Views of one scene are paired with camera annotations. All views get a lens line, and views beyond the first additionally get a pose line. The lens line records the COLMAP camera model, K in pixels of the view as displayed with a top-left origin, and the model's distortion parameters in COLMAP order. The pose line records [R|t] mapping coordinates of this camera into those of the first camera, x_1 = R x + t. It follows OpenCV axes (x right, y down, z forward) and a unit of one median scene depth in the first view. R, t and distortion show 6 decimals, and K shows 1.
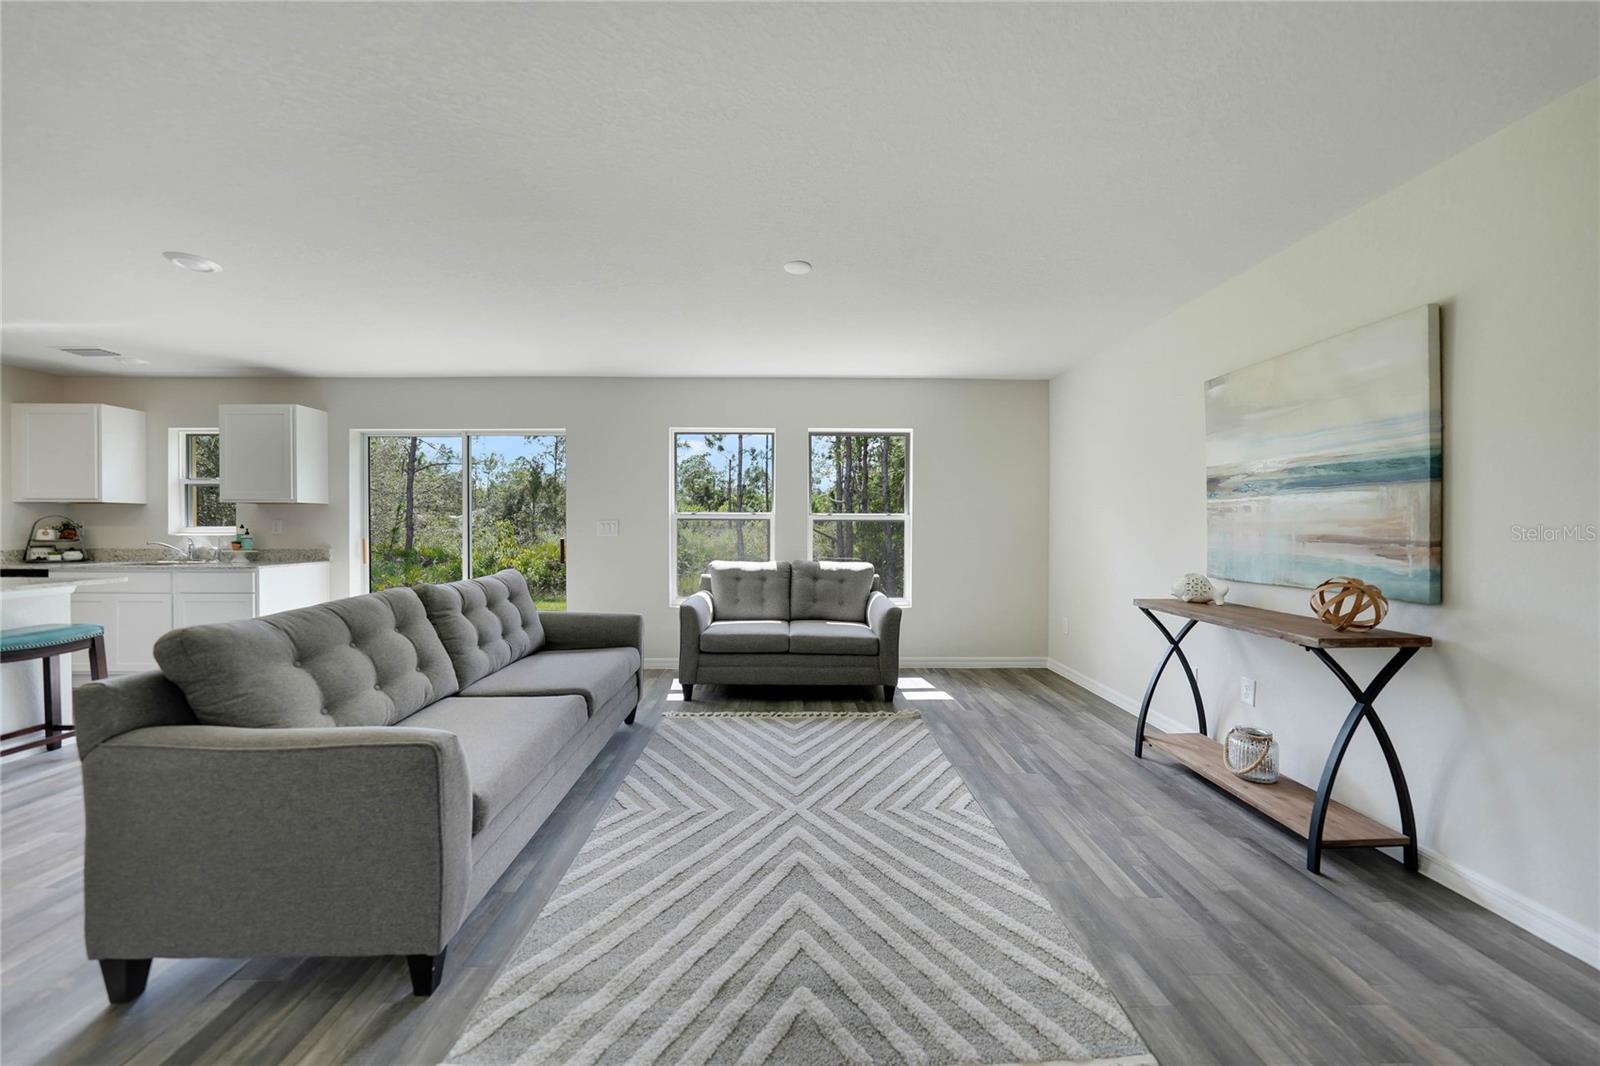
lens RADIAL K [[555.2, 0, 804.5], [0, 555.2, 531.7], [0, 0, 1]] dist [-0.023457, 0.004580]
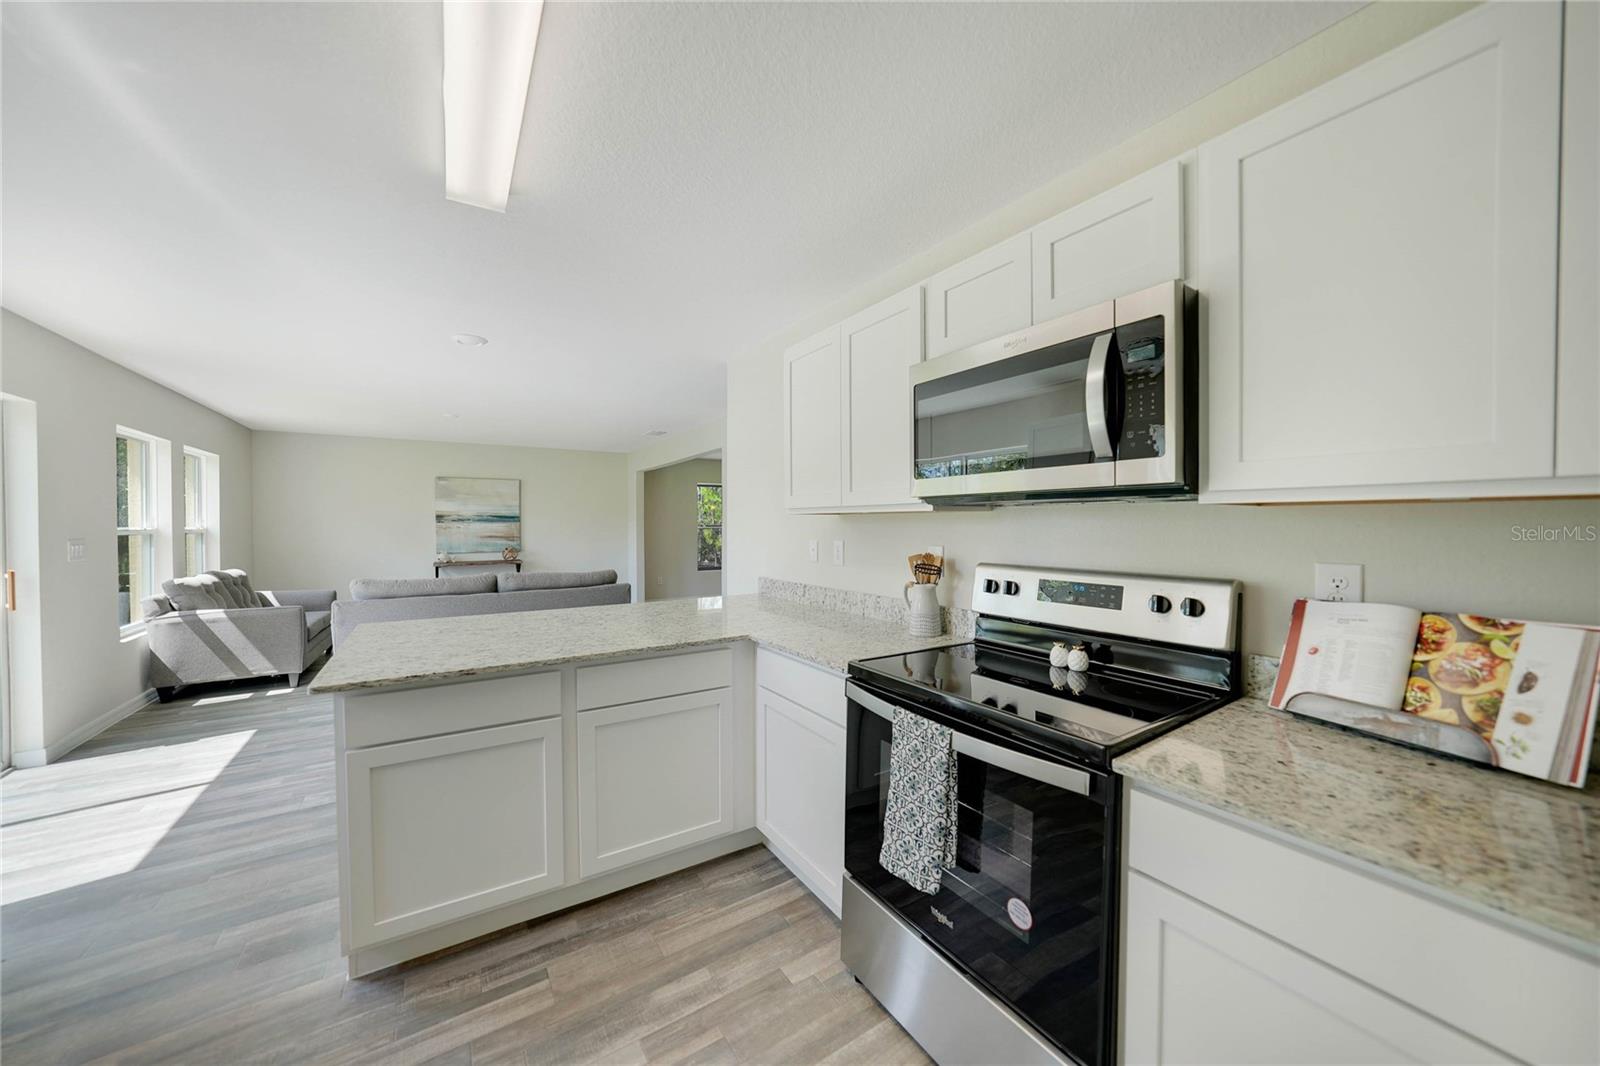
lens RADIAL K [[555.2, 0, 786.9], [0, 555.2, 529.6], [0, 0, 1]] dist [-0.023457, 0.004580]
pose [[-0.514112, -0.015023, 0.857592, -2.778818], [0.003375, 0.999803, 0.019538, -0.089801], [-0.857717, 0.012939, -0.513960, 1.105304]]
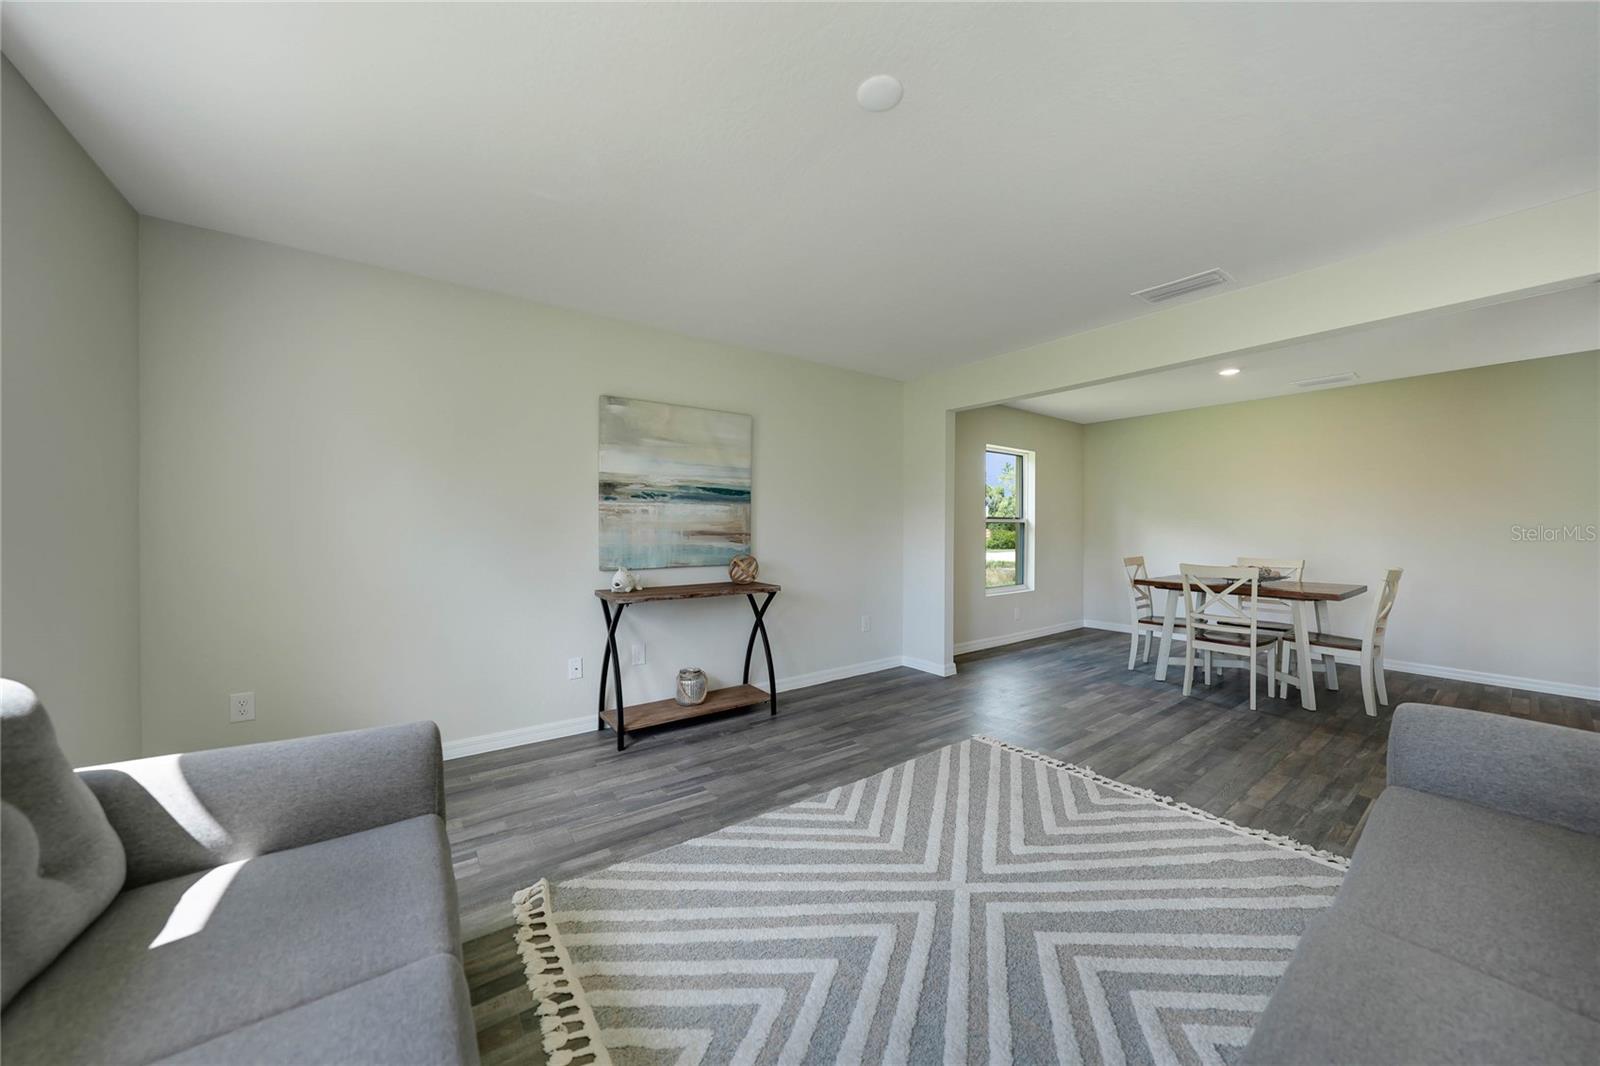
lens RADIAL K [[555.2, 0, 794.5], [0, 555.2, 525.8], [0, 0, 1]] dist [-0.023457, 0.004580]
pose [[-0.559842, -0.003540, 0.828592, -0.510669], [0.002184, 0.999981, 0.005747, -0.016449], [-0.828596, 0.005027, -0.559824, 1.575508]]
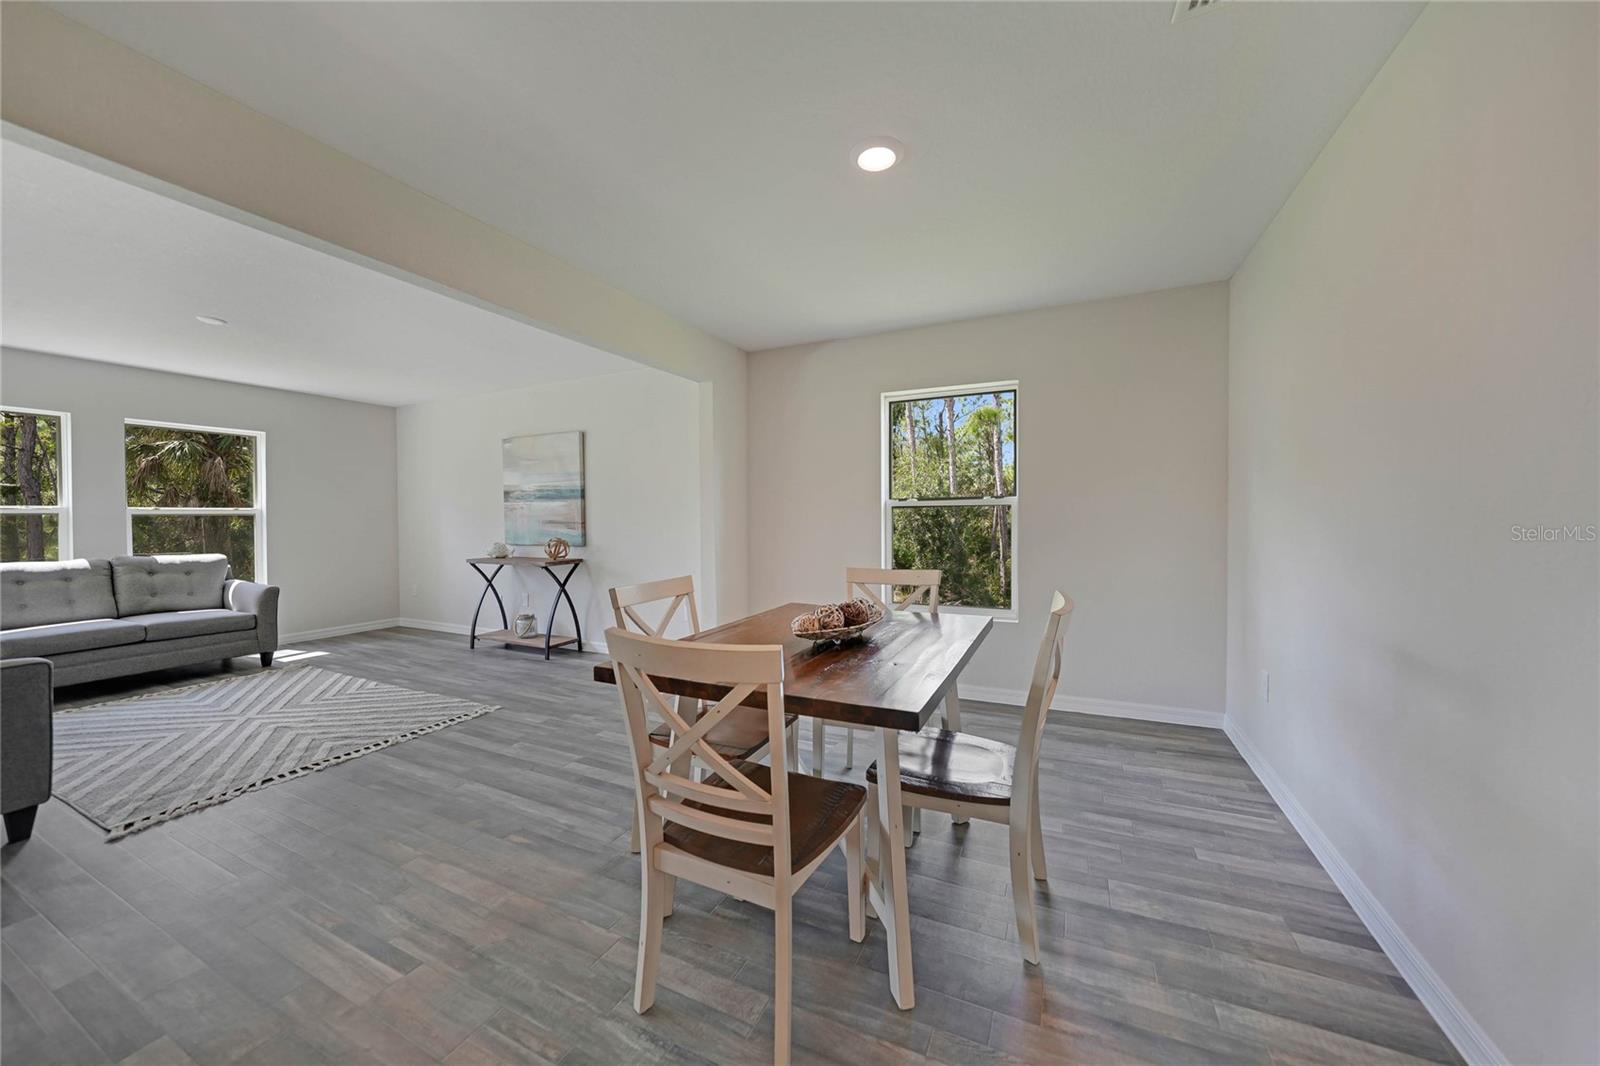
lens RADIAL K [[555.2, 0, 784.0], [0, 555.2, 522.0], [0, 0, 1]] dist [-0.023457, 0.004580]
pose [[0.466677, -0.015610, 0.884290, -0.582103], [0.018314, 0.999800, 0.007984, 0.011376], [-0.884238, 0.012469, 0.466870, -0.864163]]
